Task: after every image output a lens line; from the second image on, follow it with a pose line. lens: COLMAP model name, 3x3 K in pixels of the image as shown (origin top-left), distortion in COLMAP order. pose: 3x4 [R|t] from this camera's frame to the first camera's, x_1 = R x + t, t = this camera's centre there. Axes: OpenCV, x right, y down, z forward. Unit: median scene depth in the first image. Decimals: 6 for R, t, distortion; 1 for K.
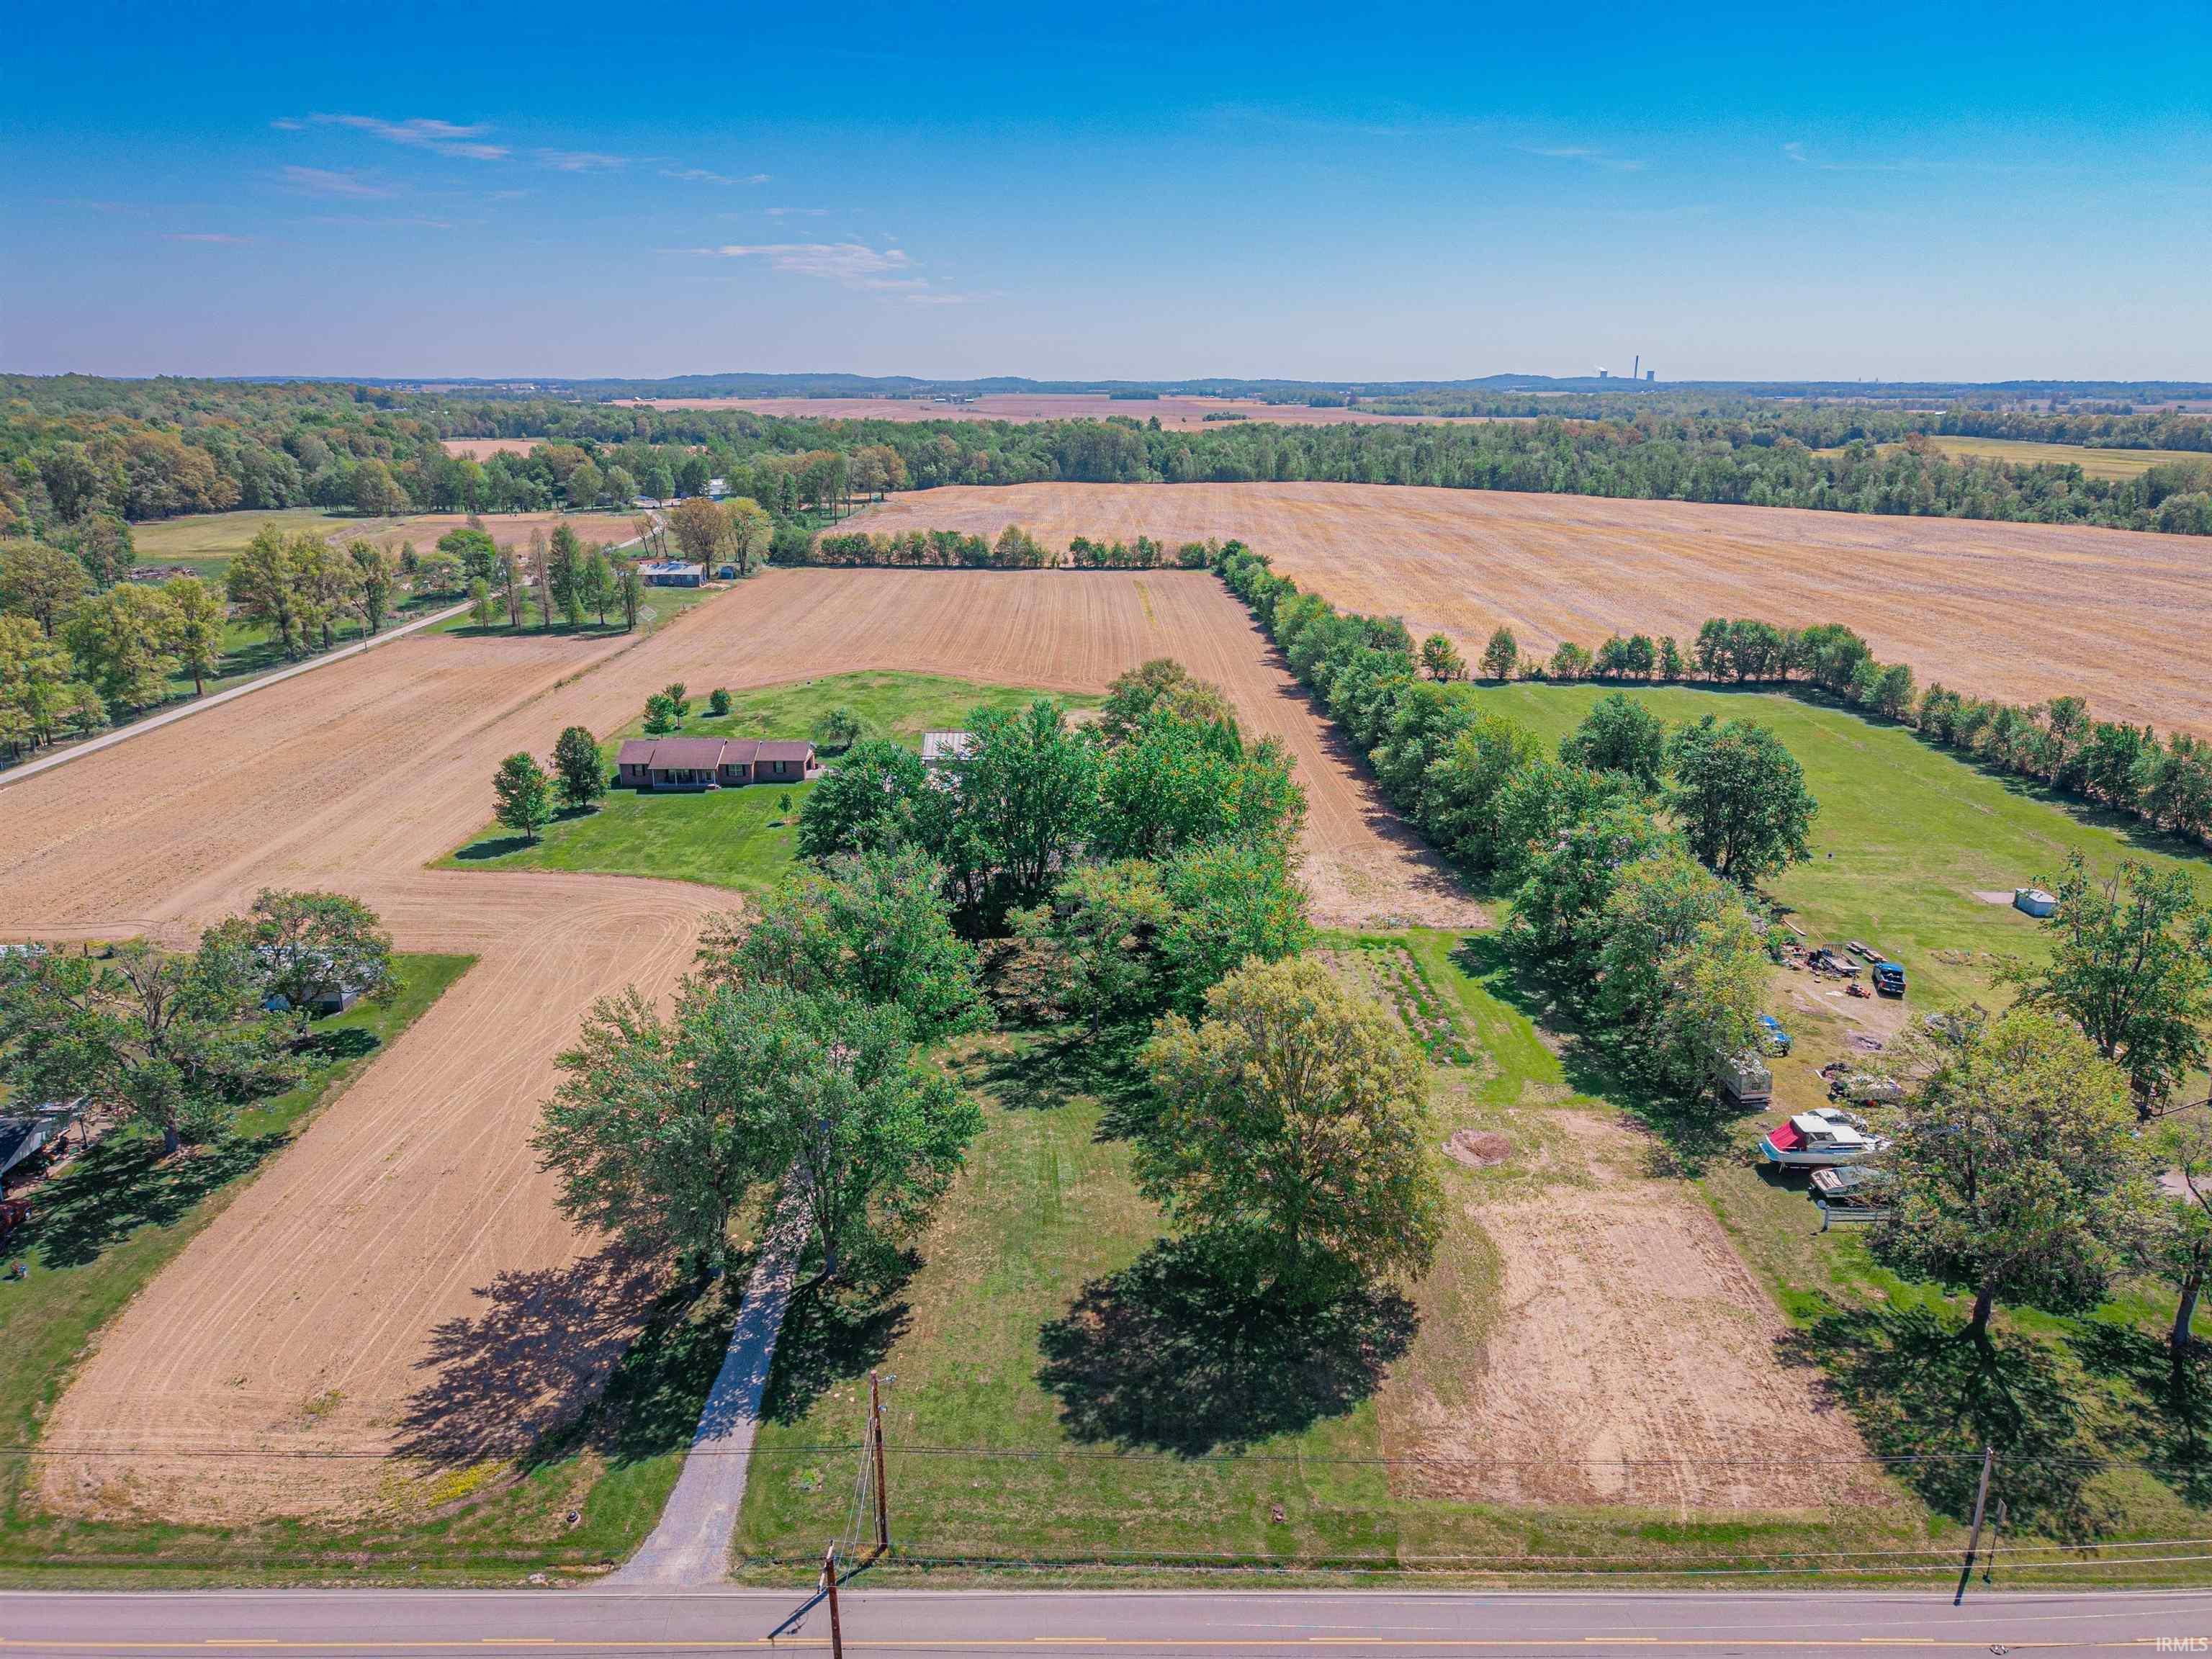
lens RADIAL K [[1543.0, 0, 1114.1], [0, 1543.0, 837.4], [0, 0, 1]] dist [0.020475, -0.019335]
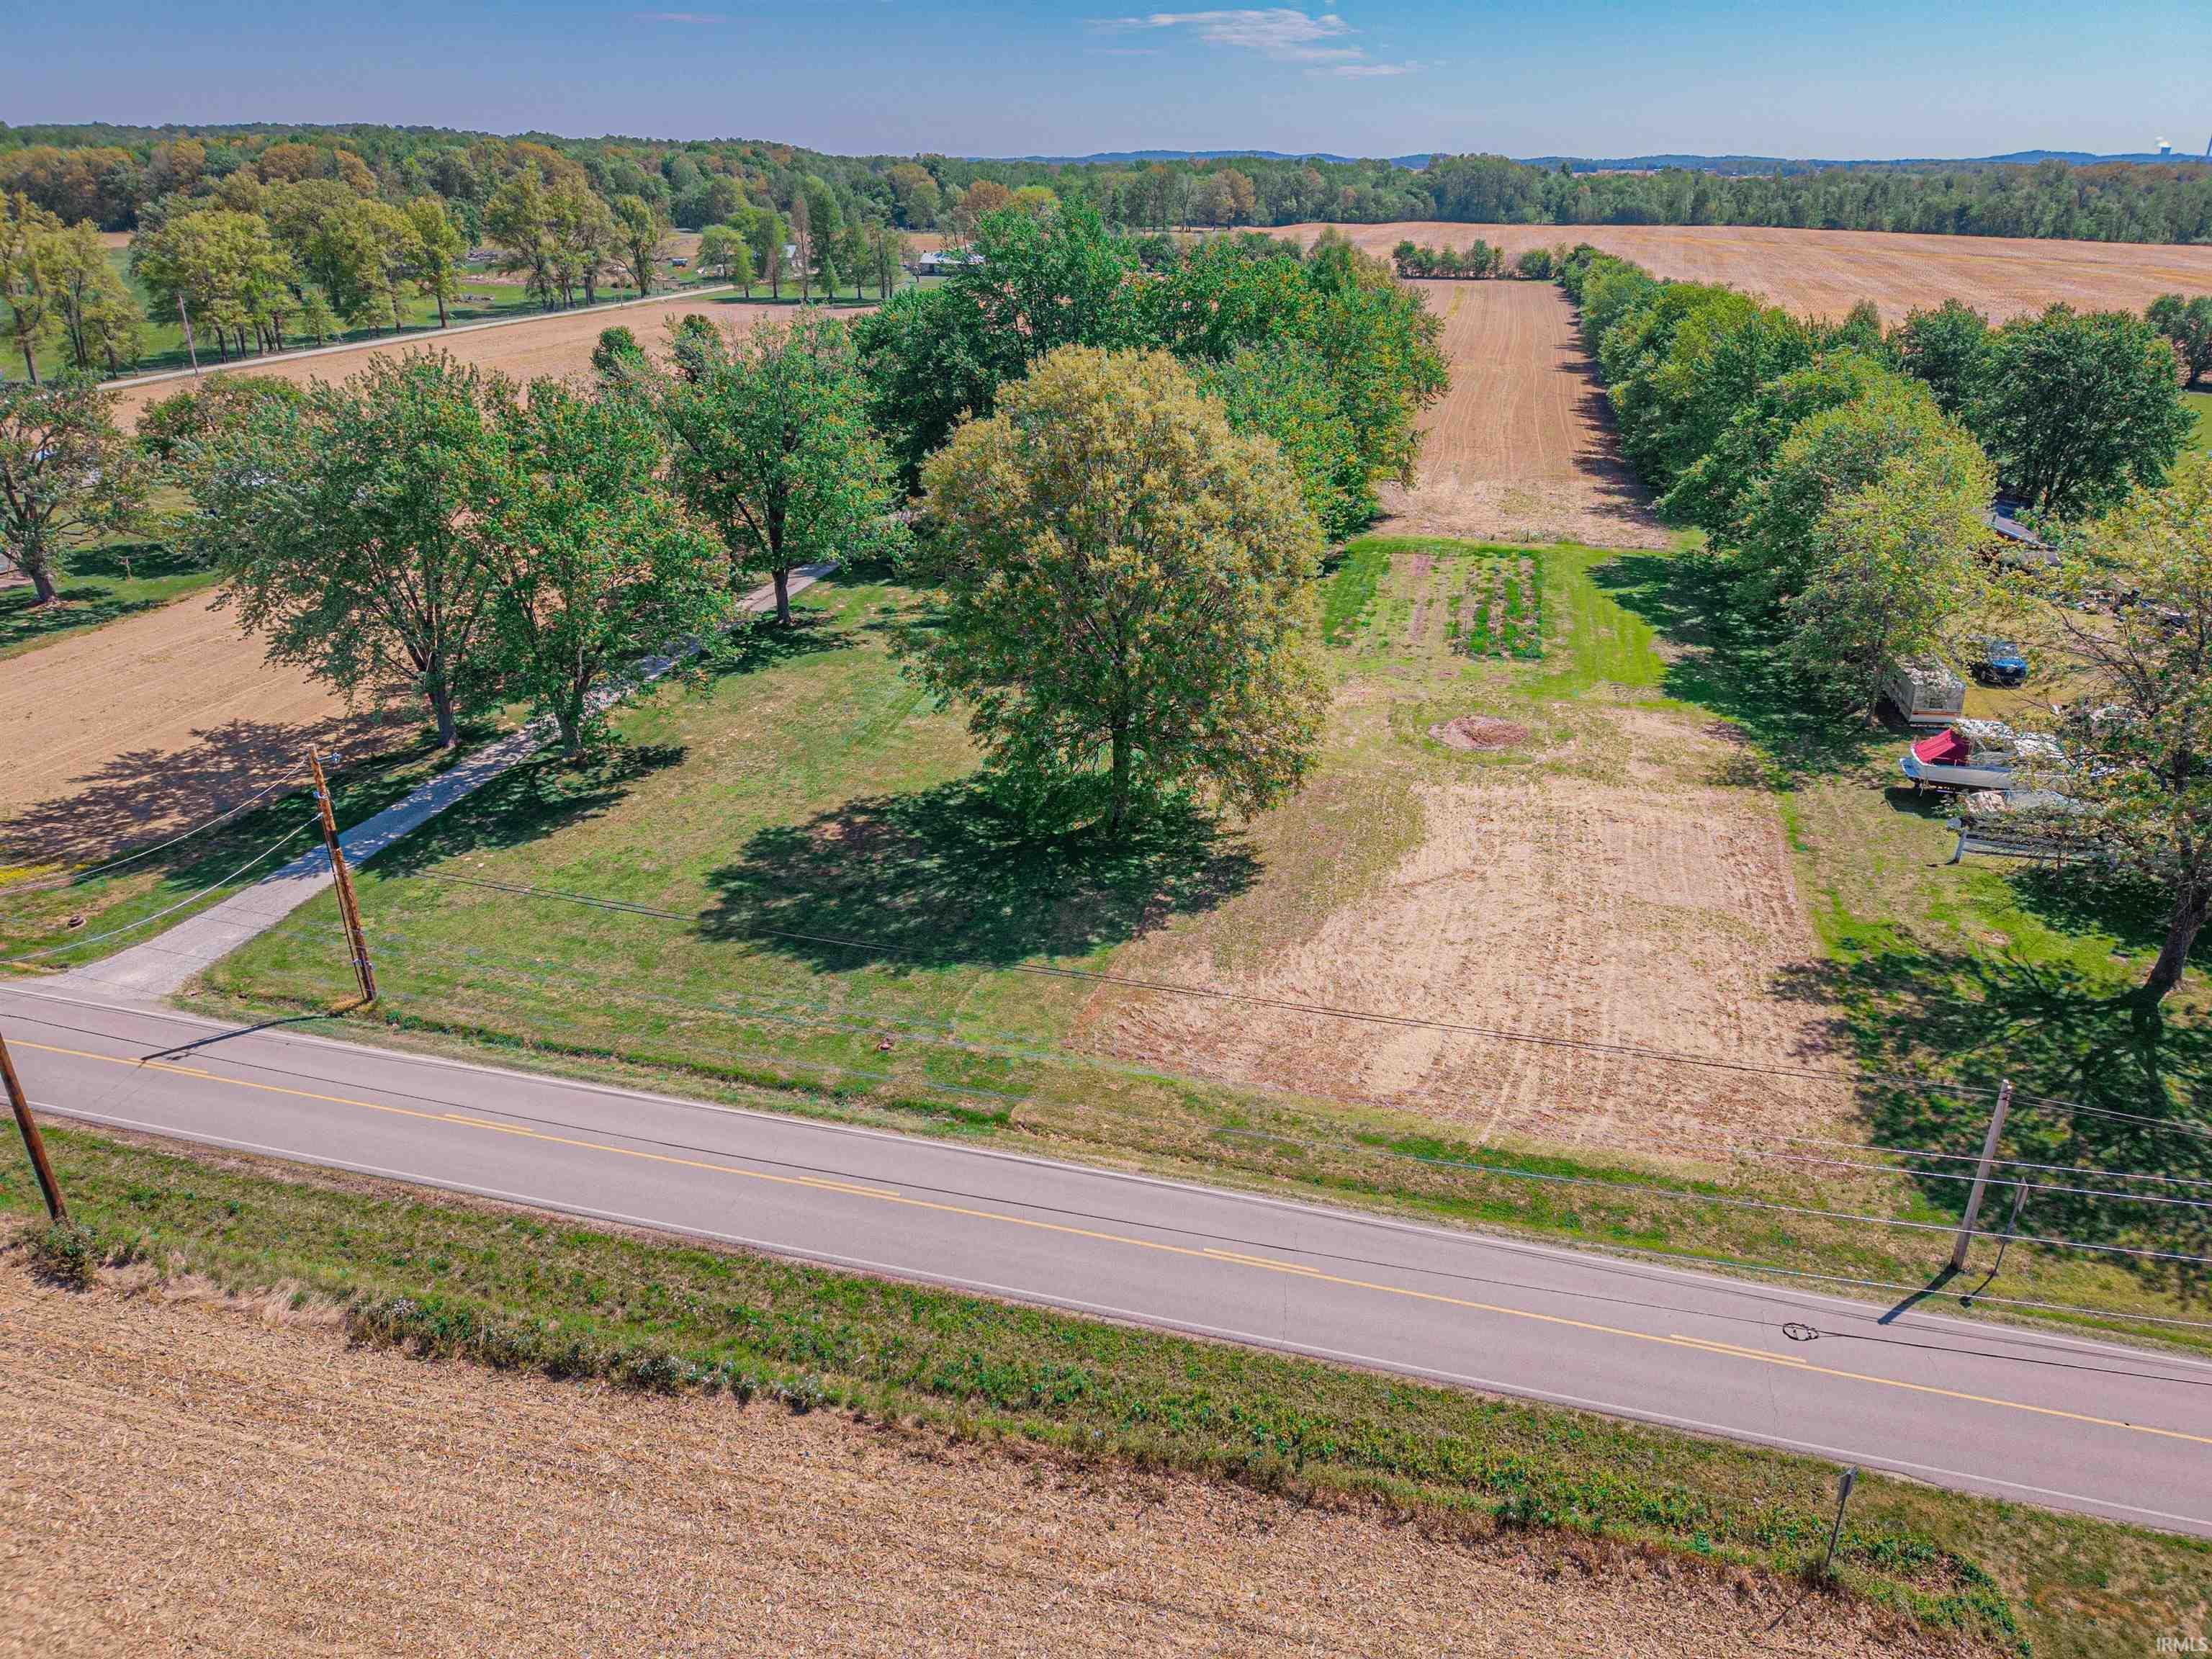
lens RADIAL K [[1543.0, 0, 1100.5], [0, 1543.0, 814.0], [0, 0, 1]] dist [0.020475, -0.019335]
pose [[0.962414, 0.103864, -0.250941, 0.234942], [-0.077465, 0.990582, 0.112903, 0.160594], [0.260304, -0.089220, 0.961396, 0.235407]]
